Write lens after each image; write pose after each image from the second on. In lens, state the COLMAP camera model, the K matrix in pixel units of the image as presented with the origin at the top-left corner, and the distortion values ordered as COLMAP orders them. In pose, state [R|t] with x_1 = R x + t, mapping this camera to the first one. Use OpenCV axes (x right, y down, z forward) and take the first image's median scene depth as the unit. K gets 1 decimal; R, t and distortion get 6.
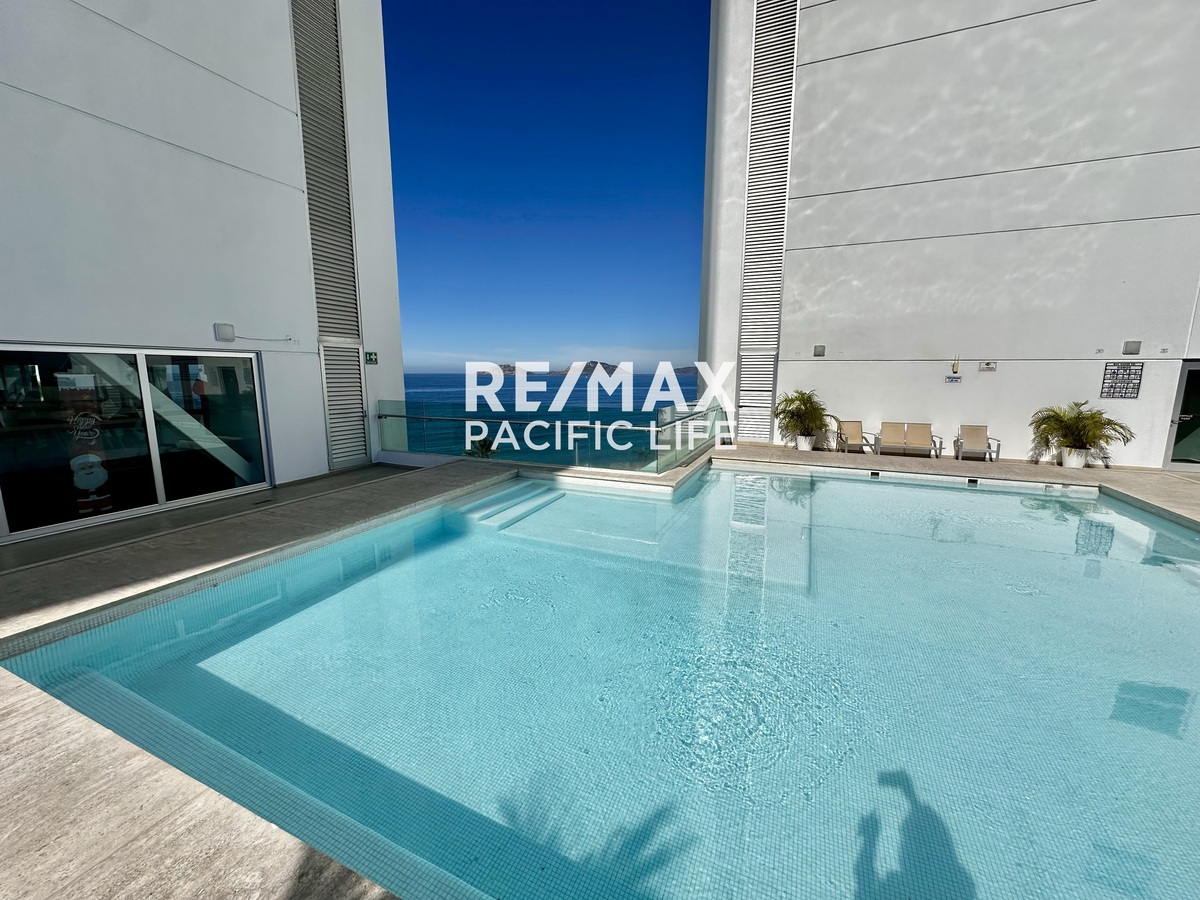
lens RADIAL K [[481.4, 0, 599.6], [0, 481.4, 452.2], [0, 0, 1]] dist [-0.003123, 0.001193]
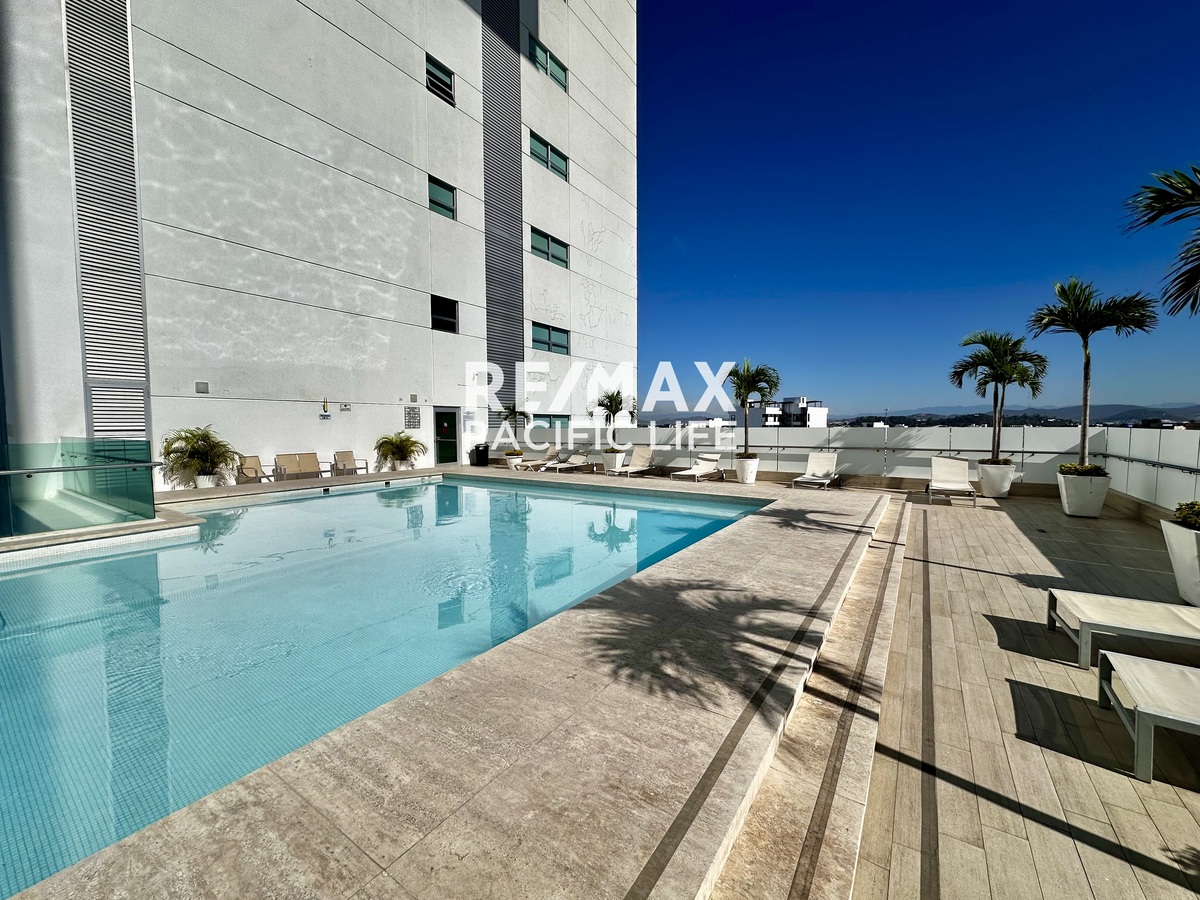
lens RADIAL K [[481.4, 0, 602.2], [0, 481.4, 450.7], [0, 0, 1]] dist [-0.003123, 0.001193]
pose [[0.178241, -0.057355, 0.982314, -0.656695], [0.166440, 0.985672, 0.027350, 0.040951], [-0.969808, 0.158622, 0.185234, 0.107087]]
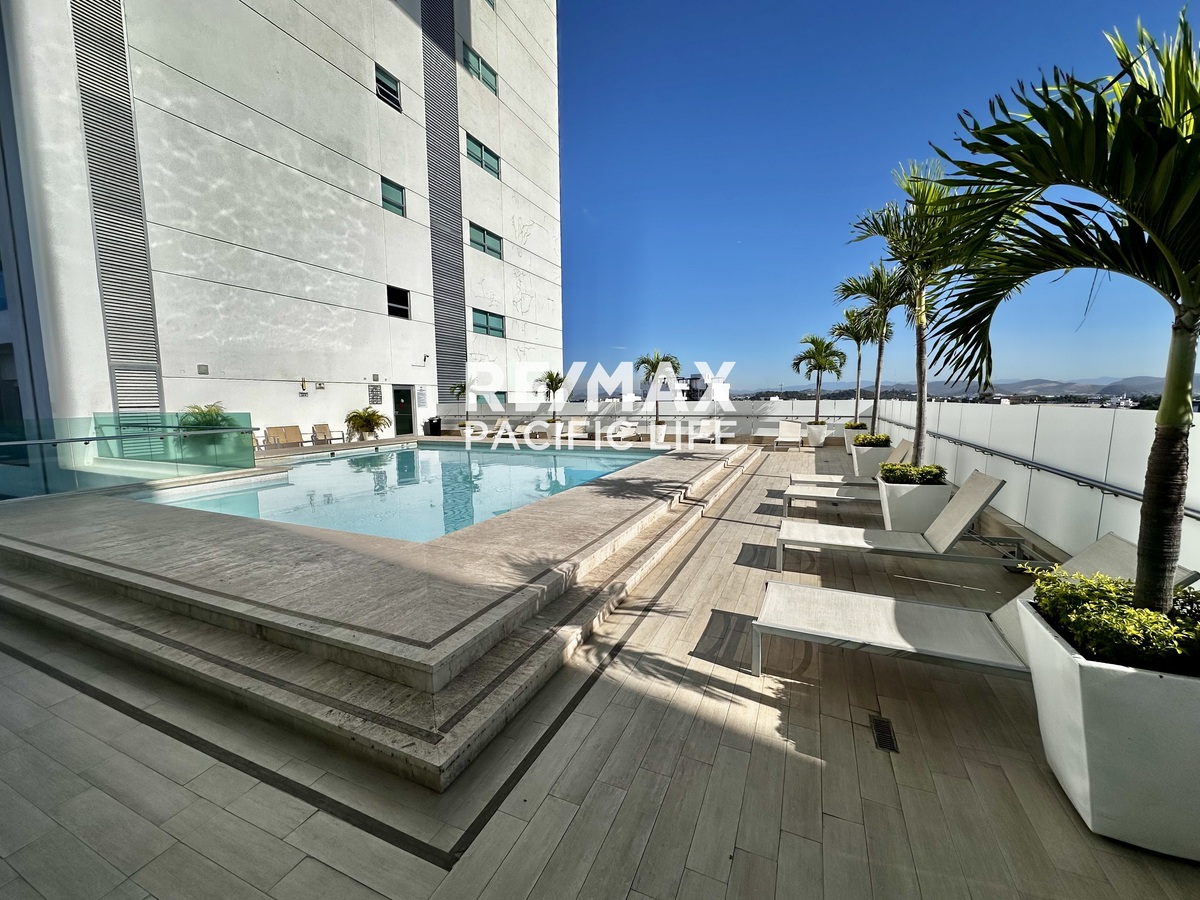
lens RADIAL K [[481.4, 0, 602.4], [0, 481.4, 453.2], [0, 0, 1]] dist [-0.003123, 0.001193]
pose [[0.001952, -0.114454, 0.993427, -1.239530], [0.173254, 0.978444, 0.112387, 0.029181], [-0.984875, 0.171895, 0.021740, 0.168973]]
